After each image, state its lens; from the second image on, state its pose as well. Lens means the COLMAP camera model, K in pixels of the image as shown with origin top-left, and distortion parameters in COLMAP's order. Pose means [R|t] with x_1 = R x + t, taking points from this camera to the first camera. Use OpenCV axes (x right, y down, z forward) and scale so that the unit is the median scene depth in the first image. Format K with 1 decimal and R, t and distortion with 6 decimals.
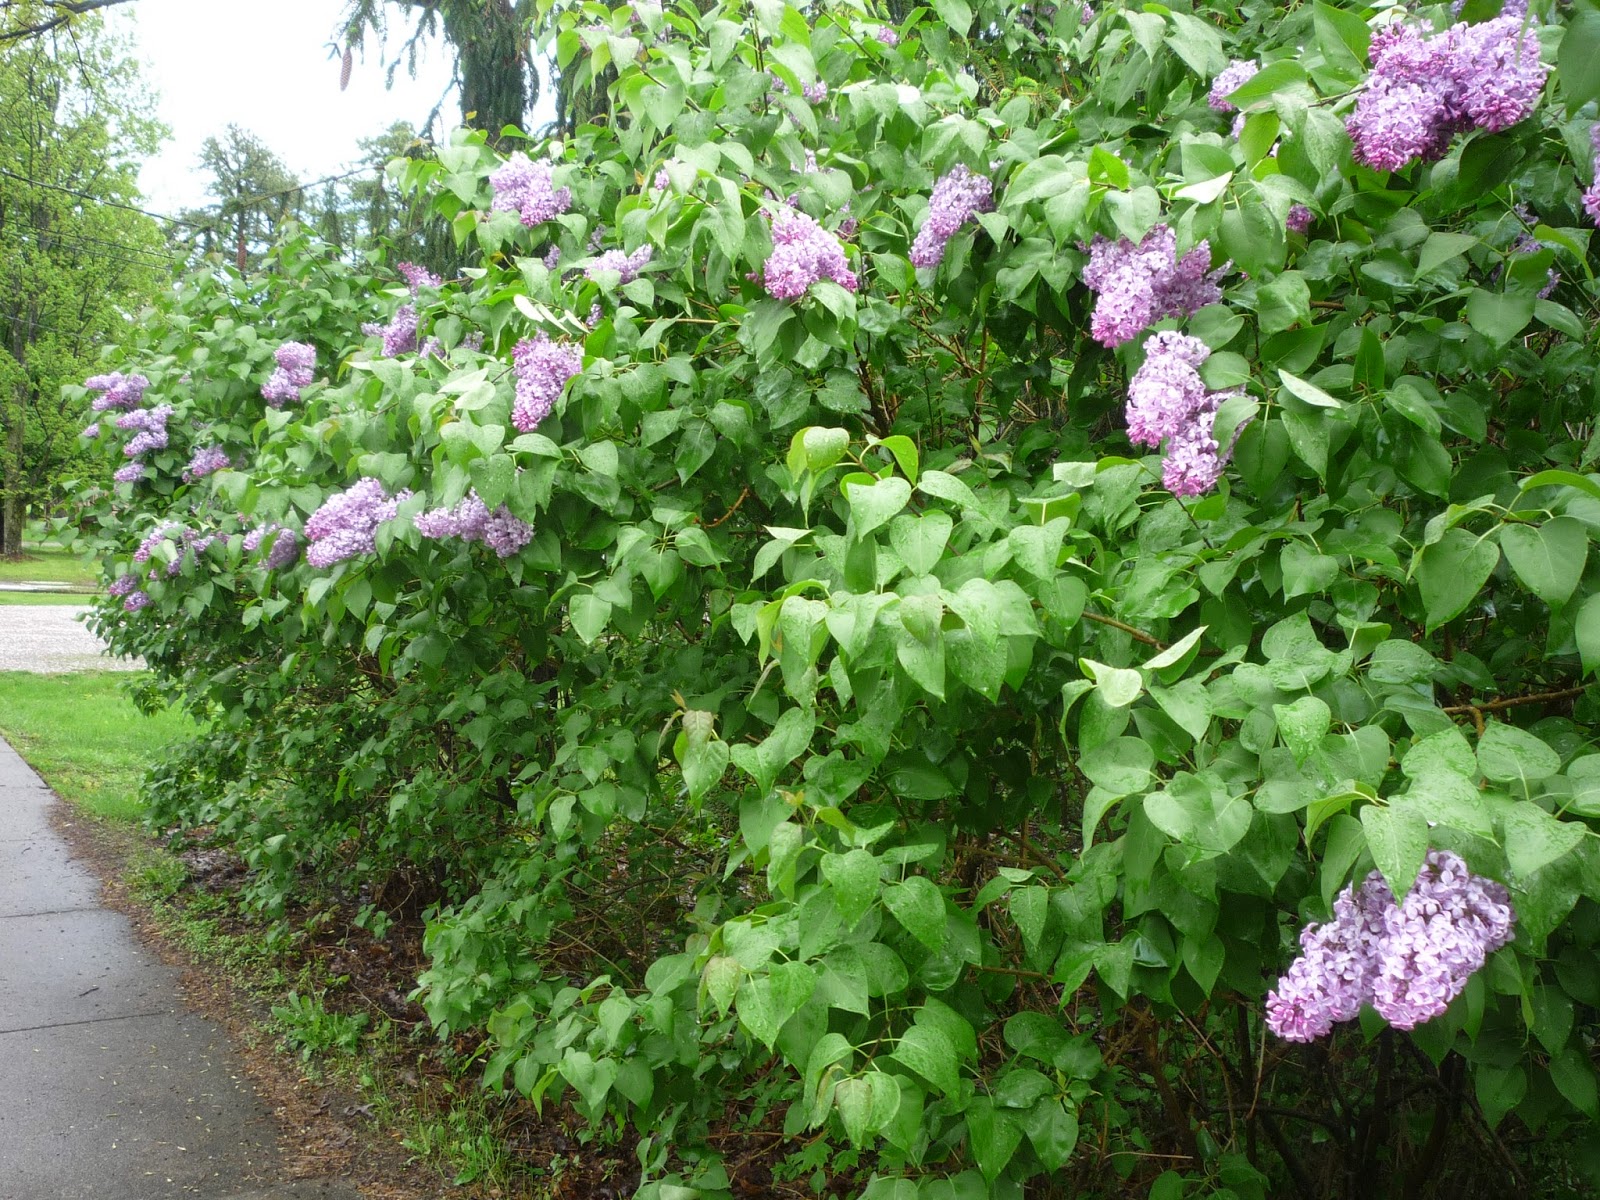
lens RADIAL K [[1470.1, 0, 776.0], [0, 1470.1, 589.7], [0, 0, 1]] dist [-0.061077, 0.008367]
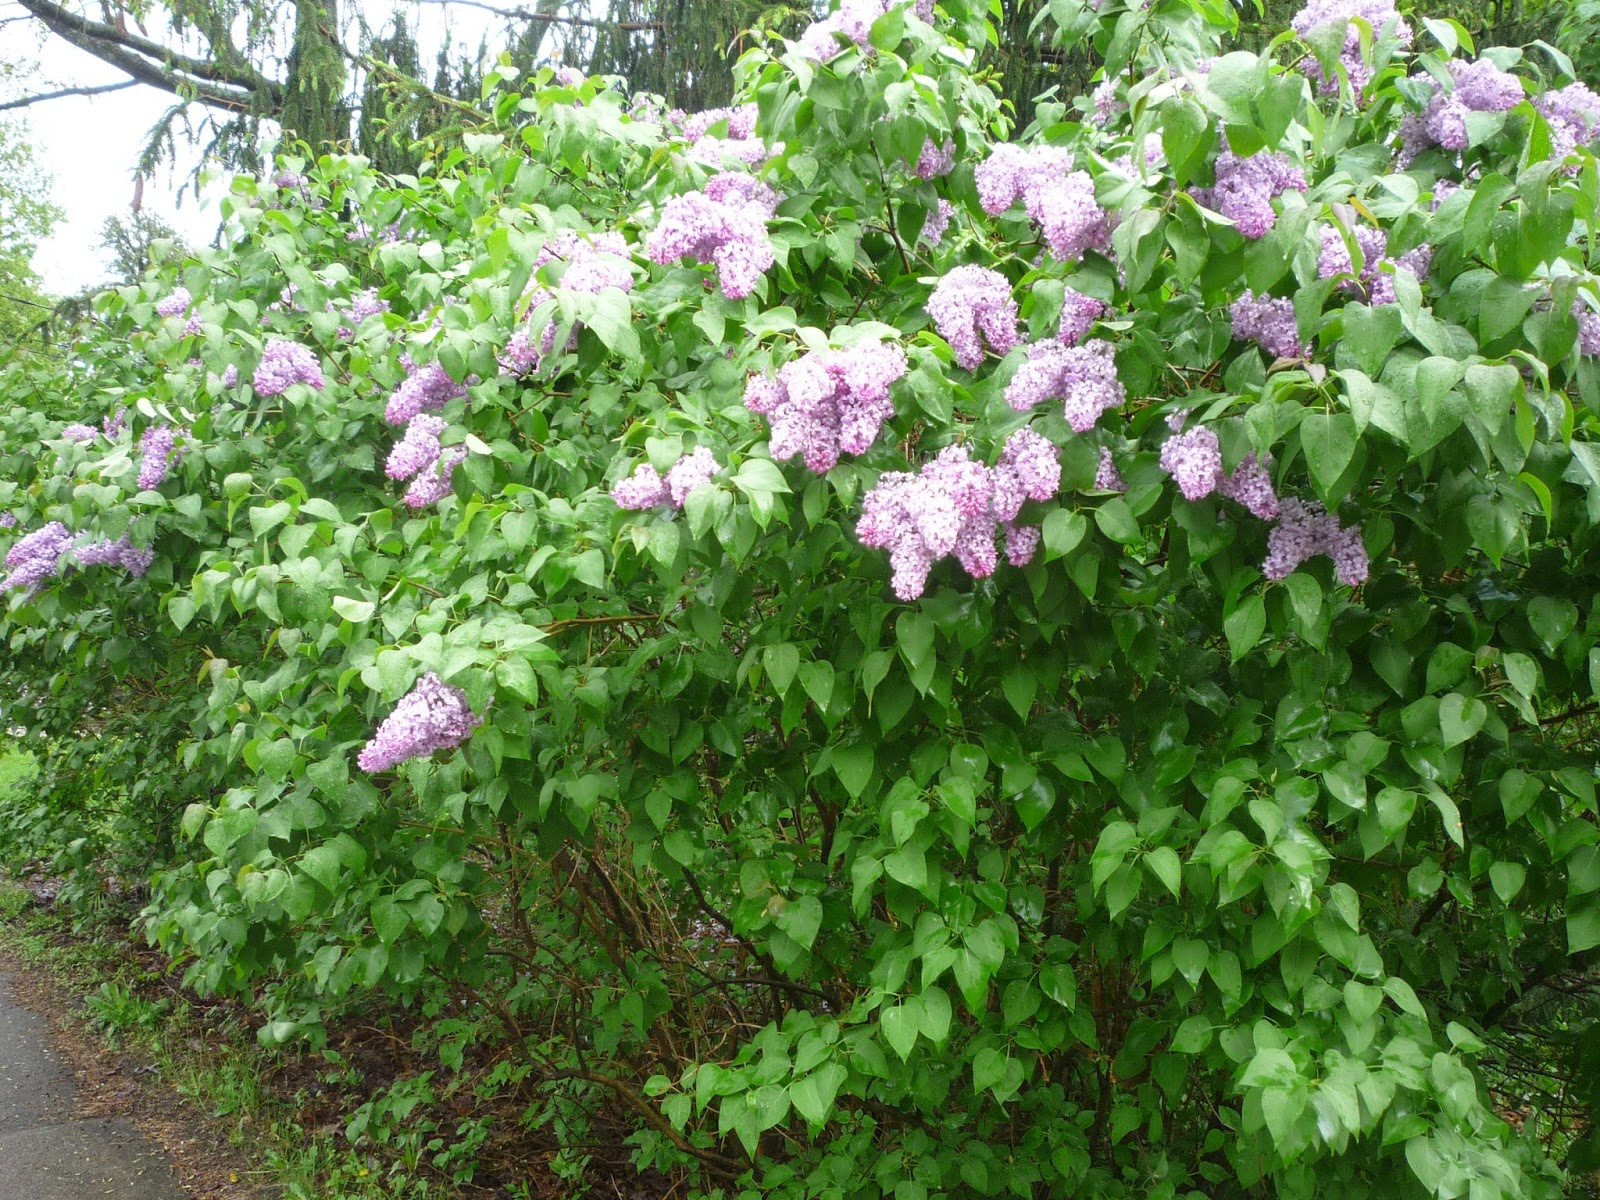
lens RADIAL K [[1452.3, 0, 800.0], [0, 1452.3, 600.0], [0, 0, 1]] dist [-0.033444, -0.053173]
pose [[0.997277, -0.022323, 0.070289, 0.122233], [0.024918, 0.999032, -0.036257, 0.023195], [-0.069411, 0.037910, 0.996868, -0.152230]]
